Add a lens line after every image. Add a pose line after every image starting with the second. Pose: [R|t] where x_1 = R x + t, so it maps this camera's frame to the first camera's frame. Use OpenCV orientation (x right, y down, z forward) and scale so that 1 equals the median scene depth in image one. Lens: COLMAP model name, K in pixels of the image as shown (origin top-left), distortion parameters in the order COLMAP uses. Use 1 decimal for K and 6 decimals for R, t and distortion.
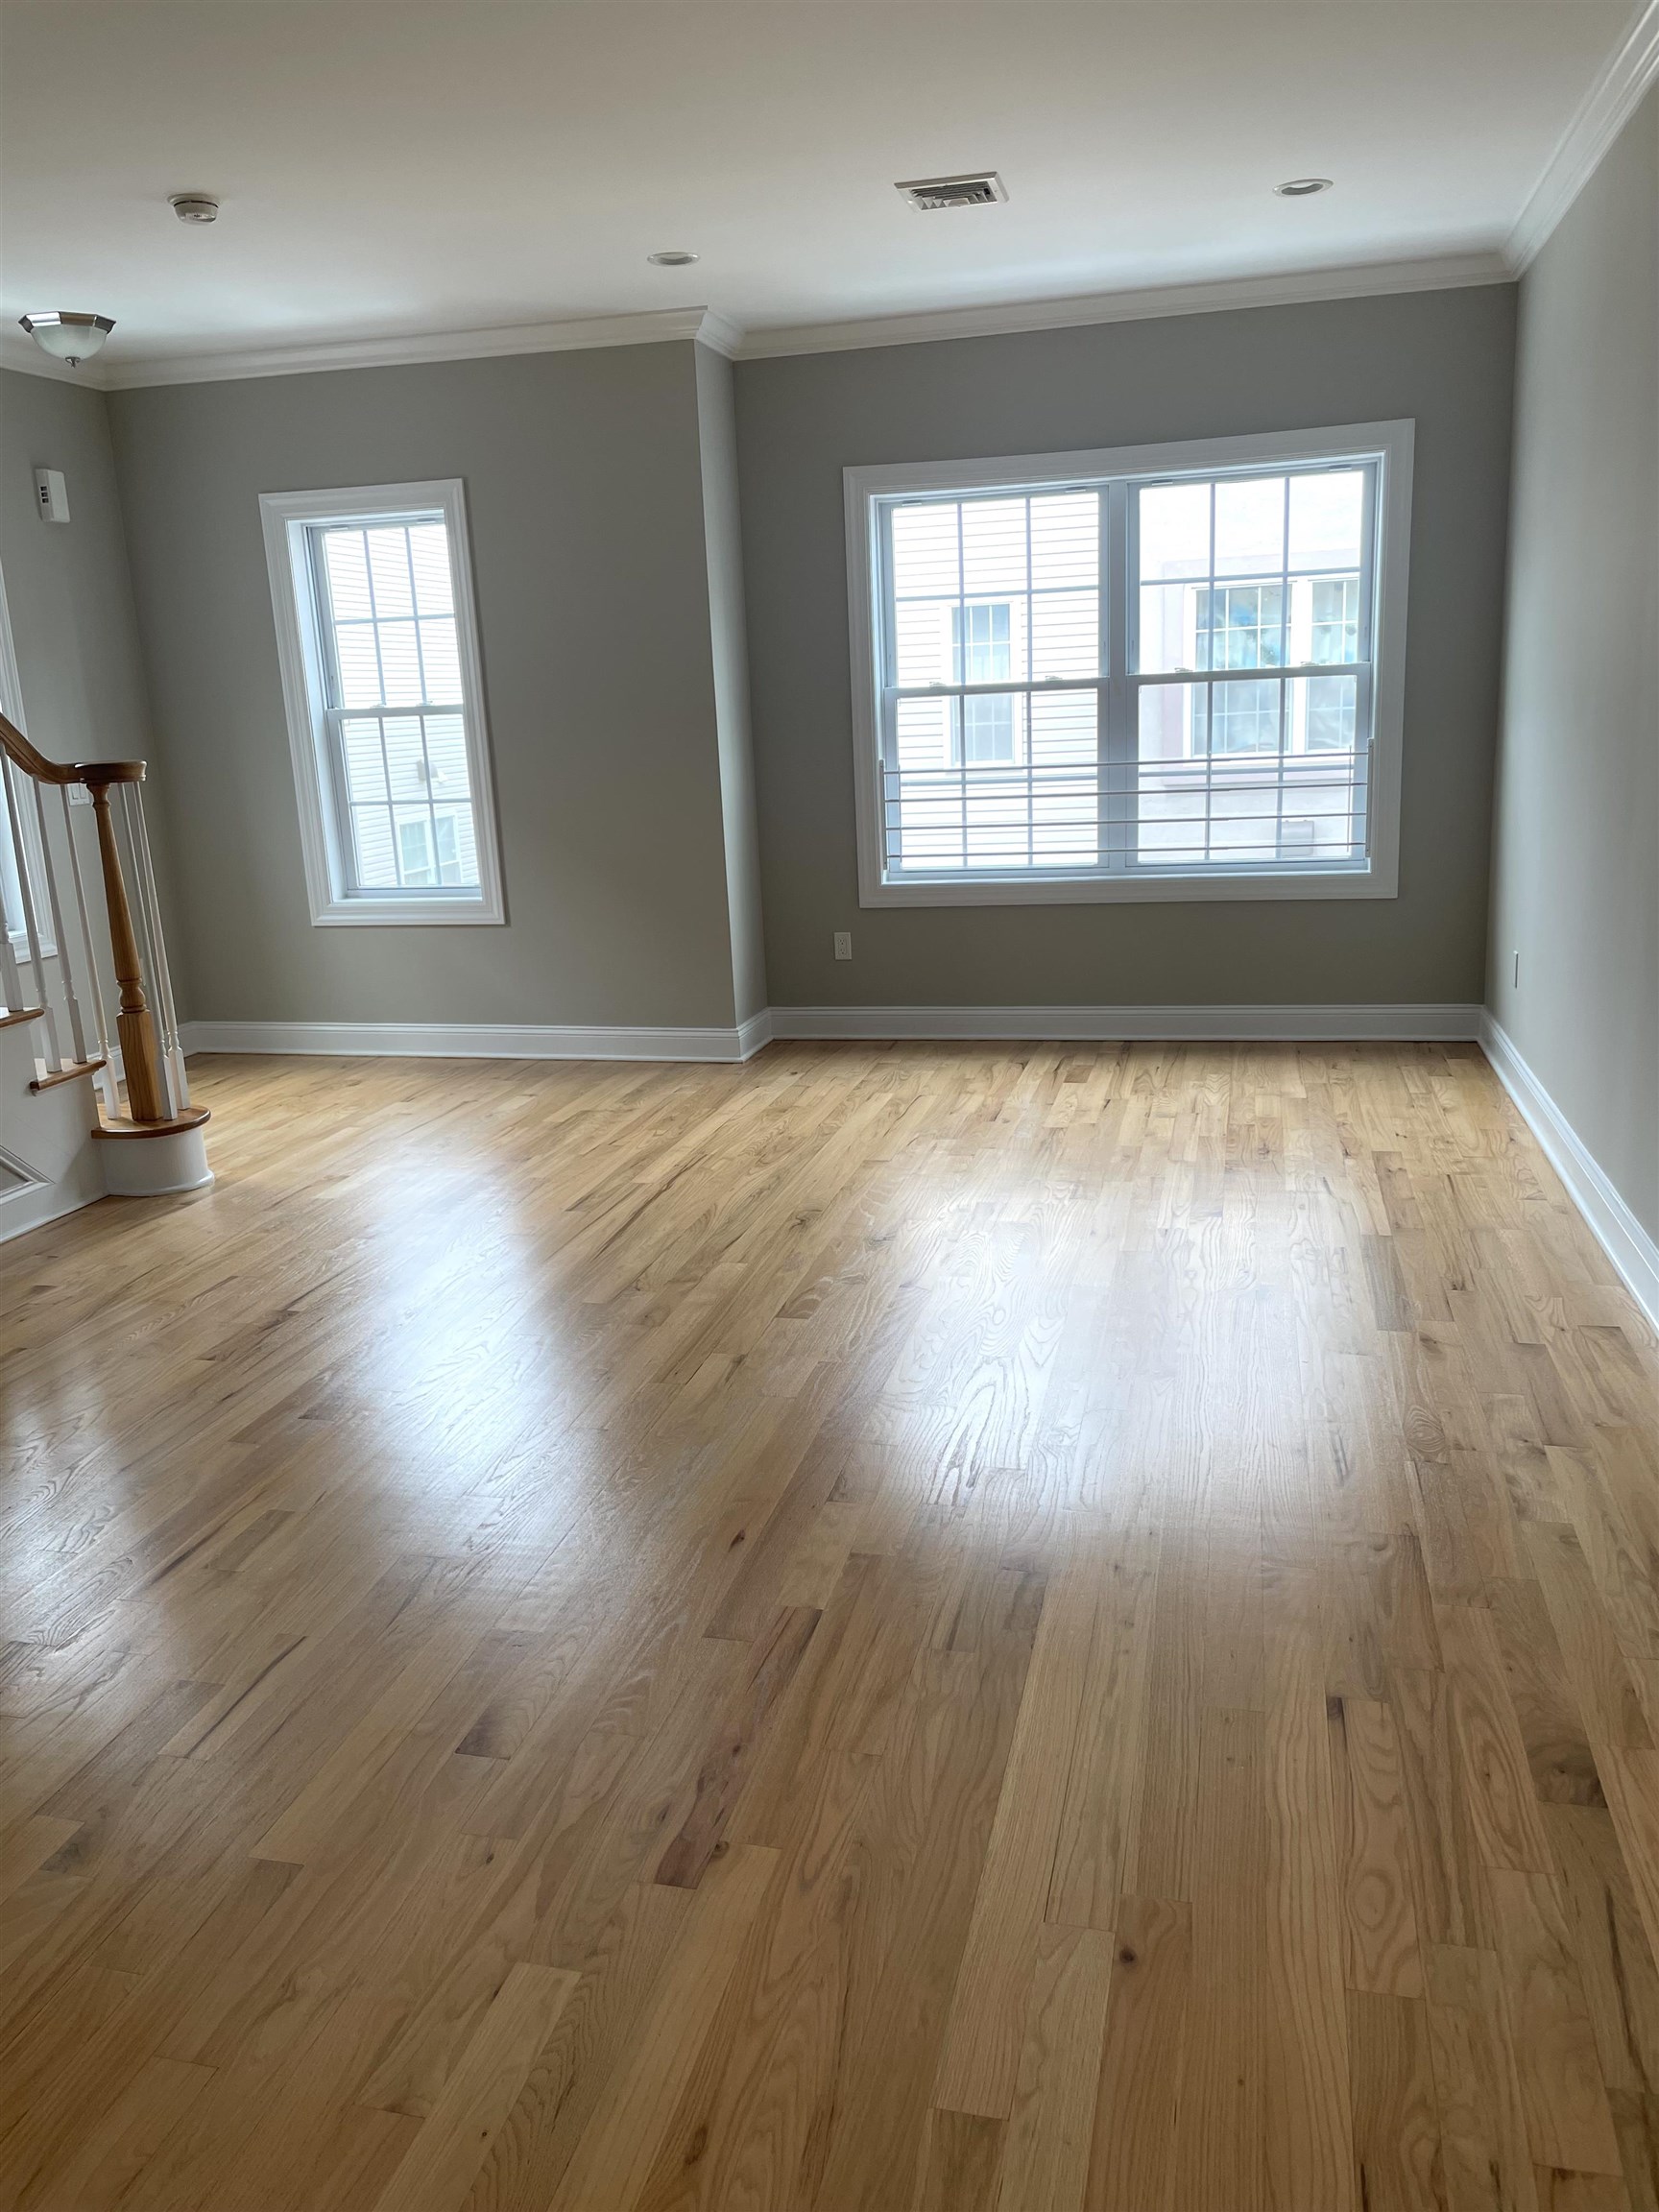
lens RADIAL K [[1687.4, 0, 807.0], [0, 1687.4, 1088.2], [0, 0, 1]] dist [0.087169, -0.128717]
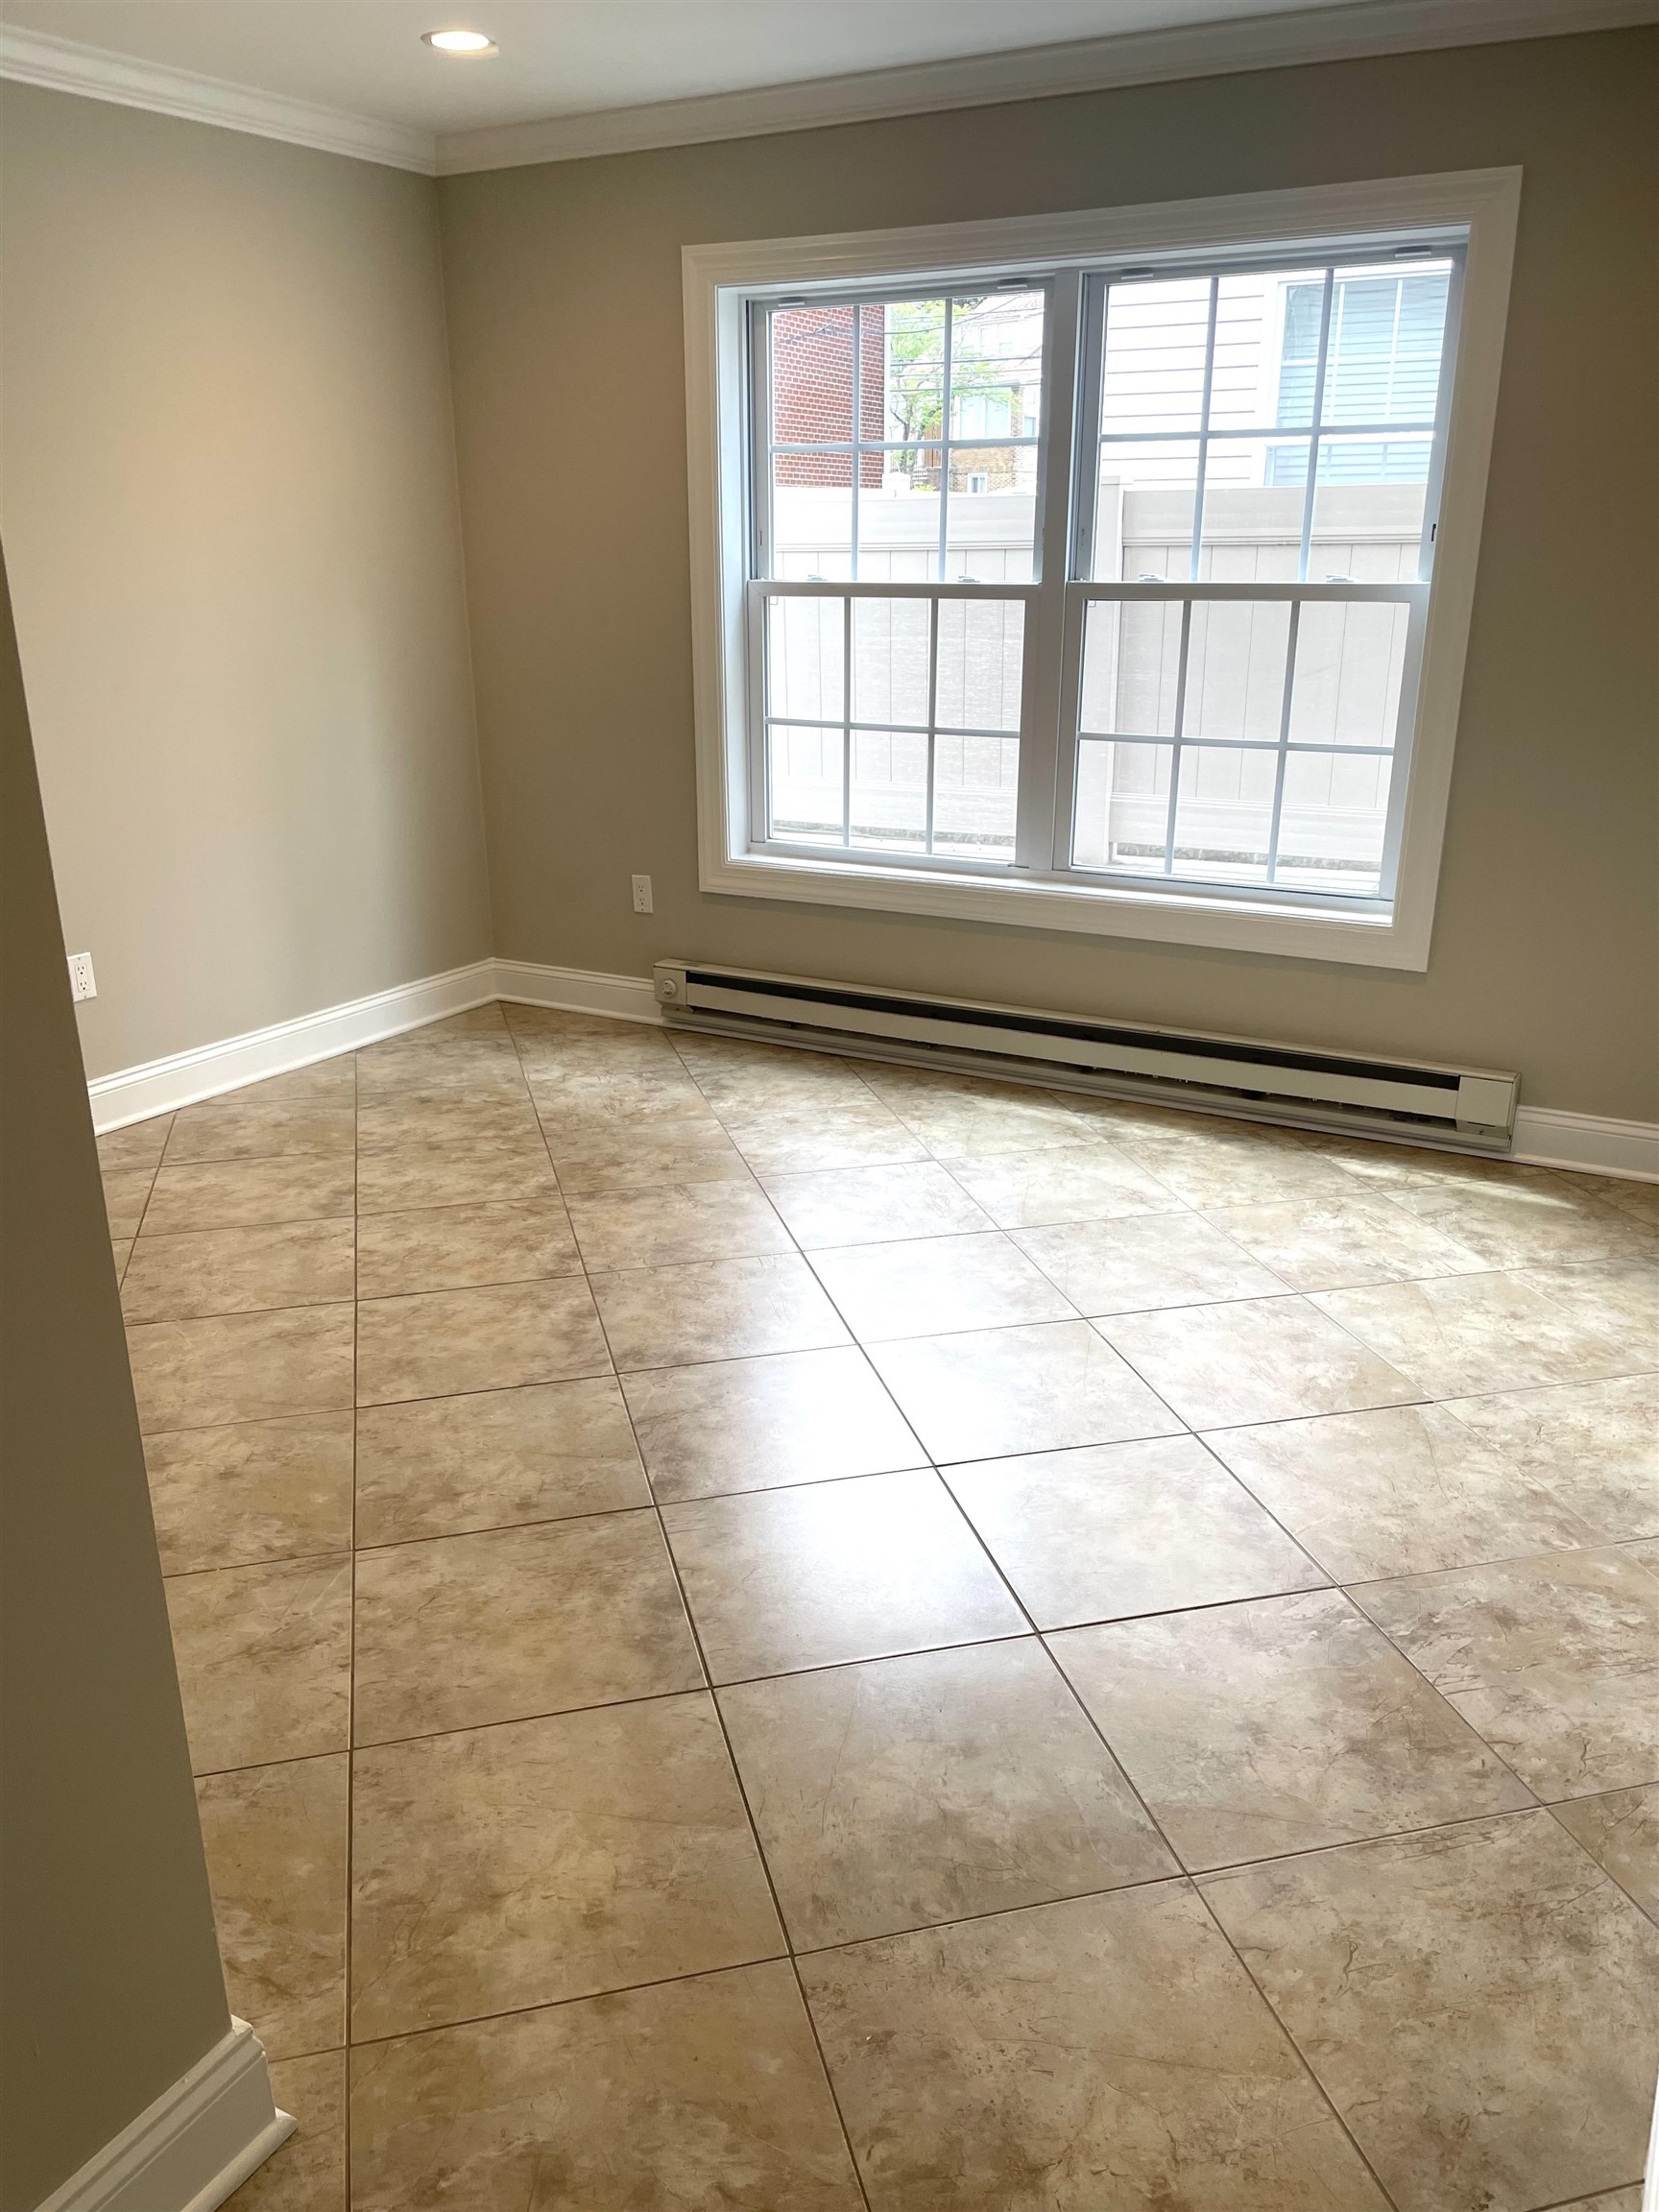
lens RADIAL K [[1687.4, 0, 792.2], [0, 1687.4, 1122.4], [0, 0, 1]] dist [0.087169, -0.128717]
pose [[0.962195, 0.129775, -0.239456, 0.327783], [-0.103343, 0.987396, 0.119869, -0.128355], [0.251994, -0.090591, 0.963479, 0.390977]]
